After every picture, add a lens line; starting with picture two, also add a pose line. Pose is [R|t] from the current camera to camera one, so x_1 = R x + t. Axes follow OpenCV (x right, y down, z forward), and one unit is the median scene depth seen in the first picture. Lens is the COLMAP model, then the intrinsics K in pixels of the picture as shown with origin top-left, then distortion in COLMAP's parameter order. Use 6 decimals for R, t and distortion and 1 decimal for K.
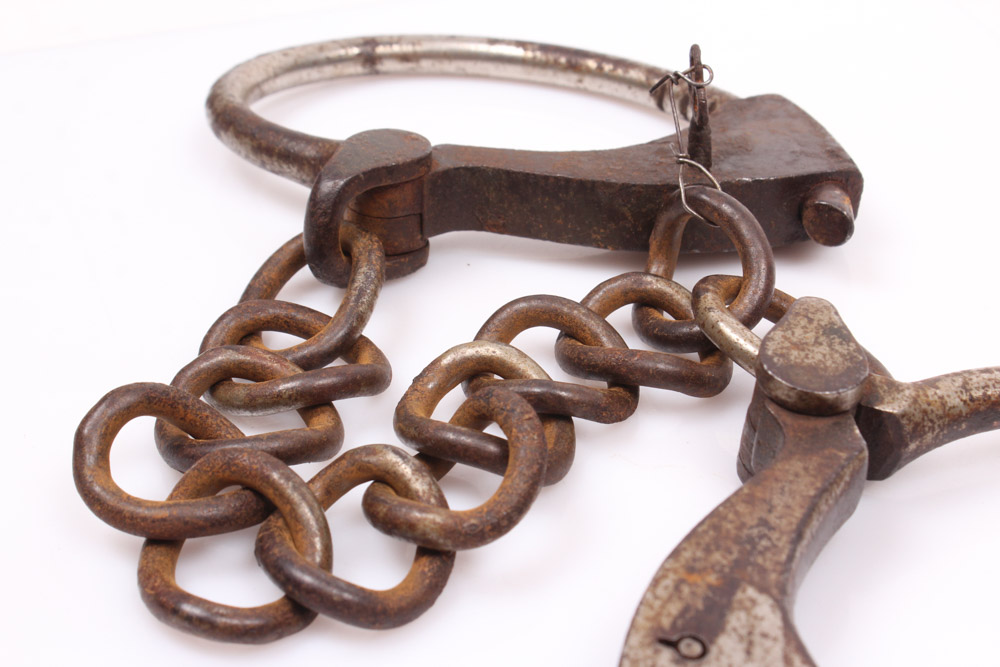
lens RADIAL K [[1756.3, 0, 500.0], [0, 1756.3, 333.5], [0, 0, 1]] dist [-0.013753, -0.012892]
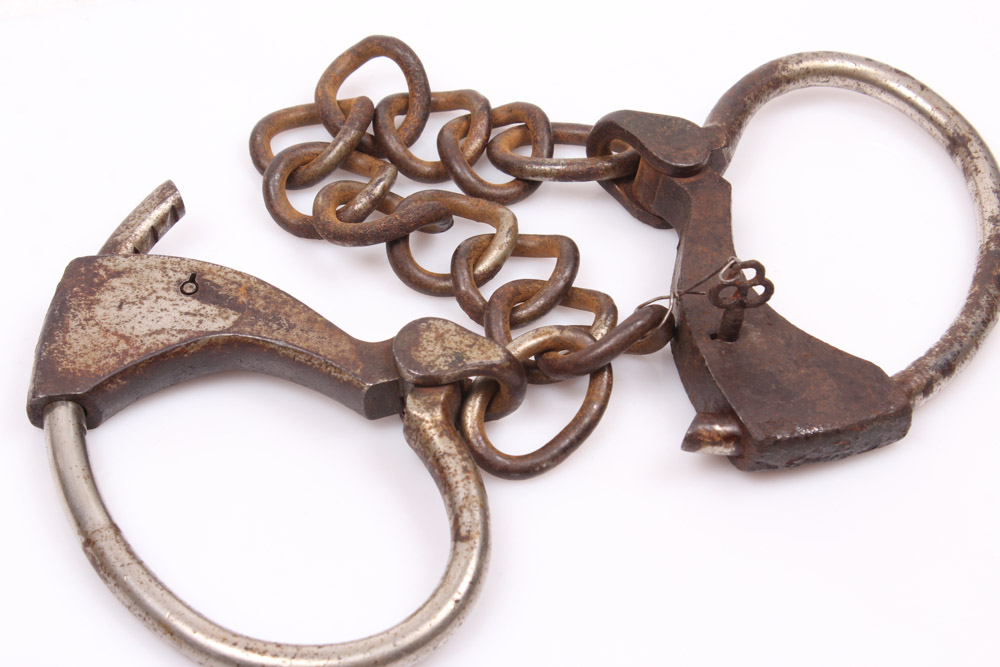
lens RADIAL K [[2334.6, 0, 500.0], [0, 2334.6, 333.5], [0, 0, 1]] dist [0.023272, -0.196278]
pose [[0.043432, 0.762679, -0.645317, 1.610093], [-0.606160, 0.533568, 0.589810, -1.326302], [0.794156, 0.365549, 0.485480, 0.094688]]
